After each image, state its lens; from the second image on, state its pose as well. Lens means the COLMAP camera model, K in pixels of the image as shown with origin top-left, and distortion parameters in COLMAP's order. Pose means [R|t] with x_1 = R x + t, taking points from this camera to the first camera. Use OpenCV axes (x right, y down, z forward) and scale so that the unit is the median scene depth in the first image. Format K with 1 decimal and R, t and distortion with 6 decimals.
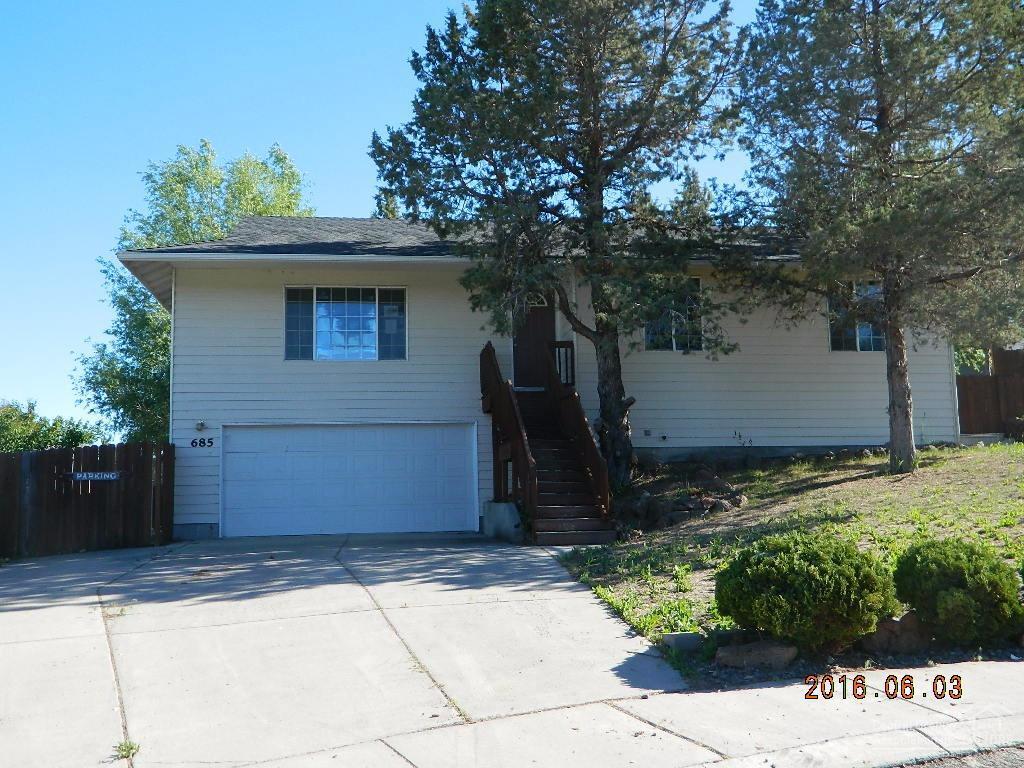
lens RADIAL K [[1025.8, 0, 505.3], [0, 1025.8, 381.0], [0, 0, 1]] dist [0.004190, -0.005526]
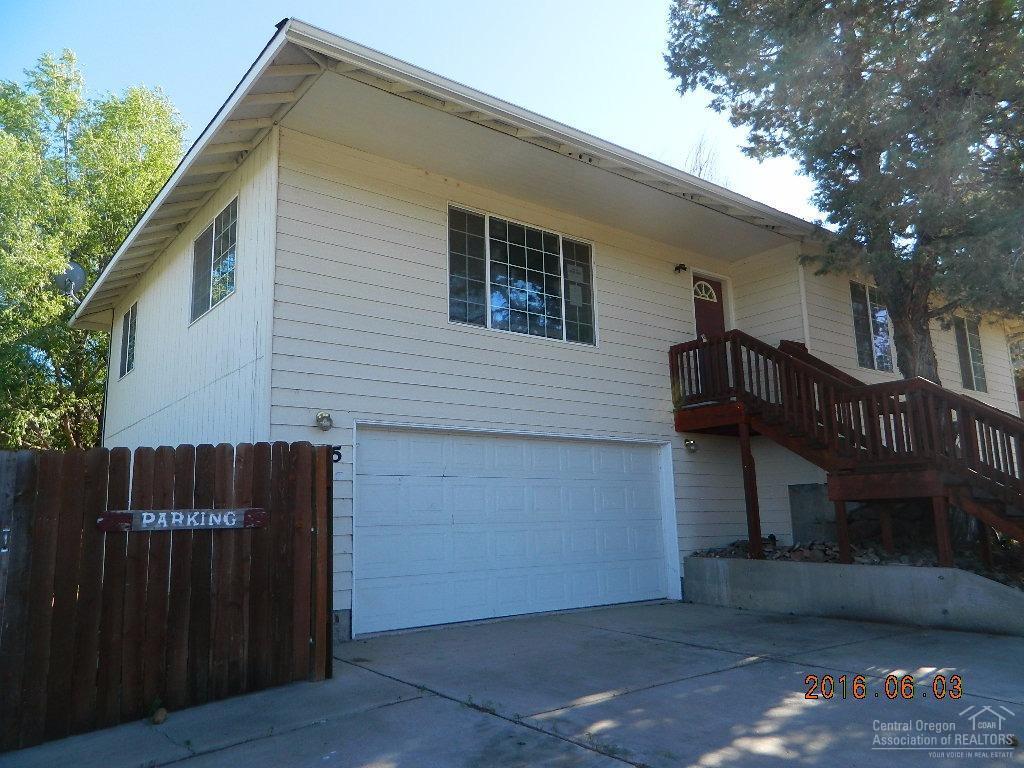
lens RADIAL K [[761.3, 0, 512.0], [0, 761.3, 384.0], [0, 0, 1]] dist [0.004114, 0.002813]
pose [[0.877528, 0.089548, 0.471090, -0.295822], [-0.055015, 0.994723, -0.086605, 0.039456], [-0.476359, 0.050081, 0.877824, 0.453997]]
